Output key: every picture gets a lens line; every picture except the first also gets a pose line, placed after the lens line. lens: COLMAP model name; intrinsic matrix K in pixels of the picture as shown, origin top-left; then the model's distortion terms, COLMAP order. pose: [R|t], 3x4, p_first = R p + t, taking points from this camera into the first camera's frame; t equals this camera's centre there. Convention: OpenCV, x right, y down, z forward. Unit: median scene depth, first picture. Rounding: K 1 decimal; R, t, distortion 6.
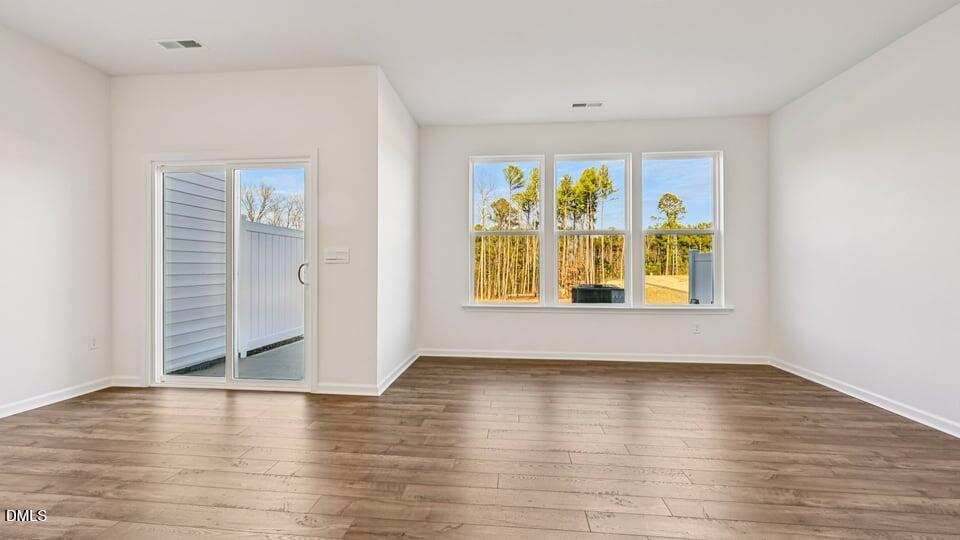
lens RADIAL K [[382.1, 0, 480.9], [0, 382.1, 270.4], [0, 0, 1]] dist [-0.003362, 0.000378]
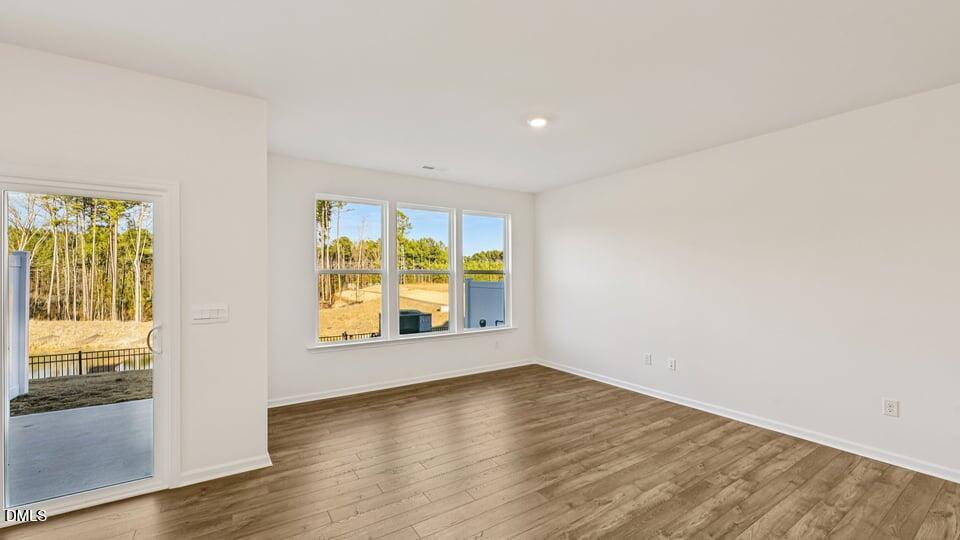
lens RADIAL K [[382.1, 0, 480.0], [0, 382.1, 282.7], [0, 0, 1]] dist [-0.003362, 0.000378]
pose [[0.777751, -0.013806, 0.628421, -0.379173], [0.007708, 0.999893, 0.012428, -0.096763], [-0.628526, -0.004823, 0.777774, -0.014030]]
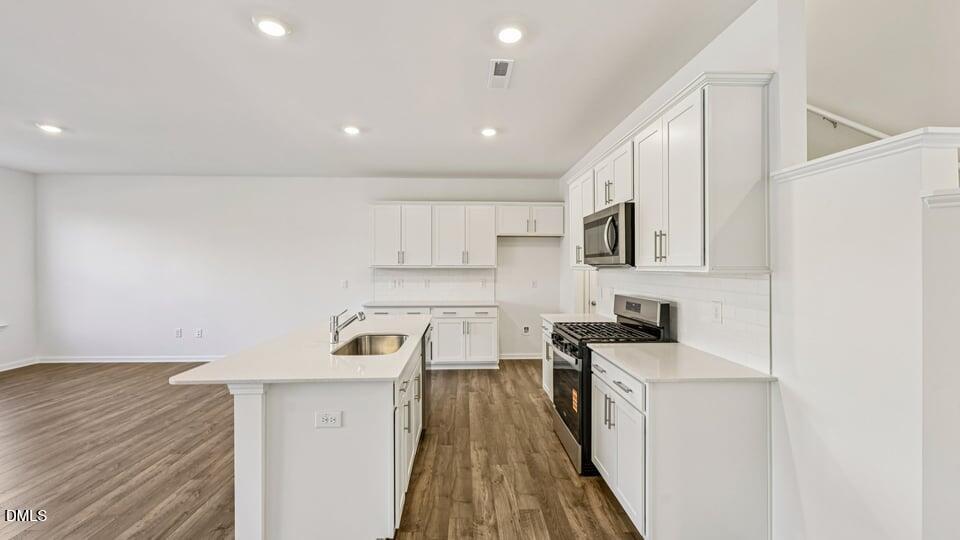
lens RADIAL K [[382.1, 0, 480.5], [0, 382.1, 267.4], [0, 0, 1]] dist [-0.003362, 0.000378]
pose [[-0.134854, -0.005763, 0.990849, -0.852683], [0.007719, 0.999947, 0.006866, -0.092013], [-0.990835, 0.008575, -0.134802, -0.387621]]
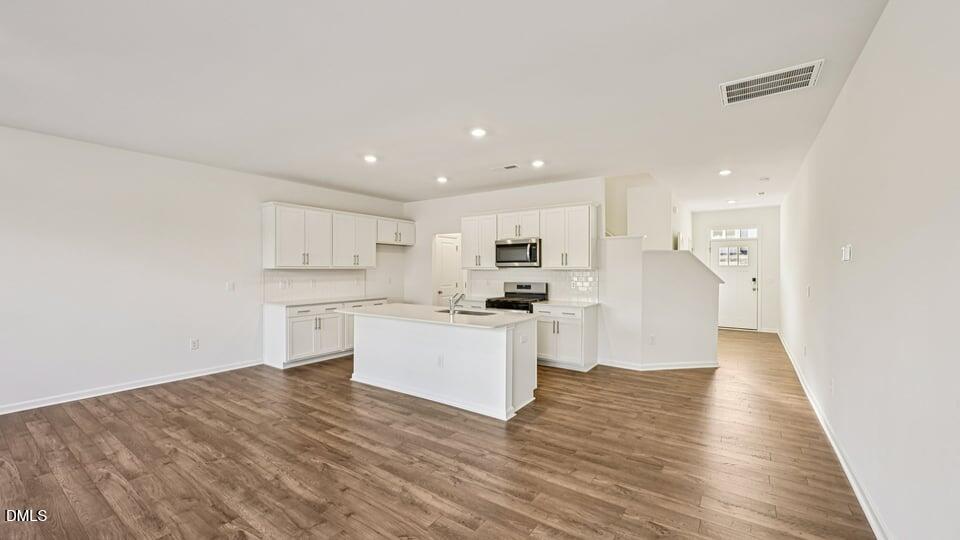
lens RADIAL K [[382.1, 0, 480.9], [0, 382.1, 268.9], [0, 0, 1]] dist [-0.003362, 0.000378]
pose [[-0.869198, -0.004772, 0.494442, -0.752930], [0.000774, 0.999939, 0.011012, -0.097845], [-0.494464, 0.009954, -0.869141, 0.723673]]
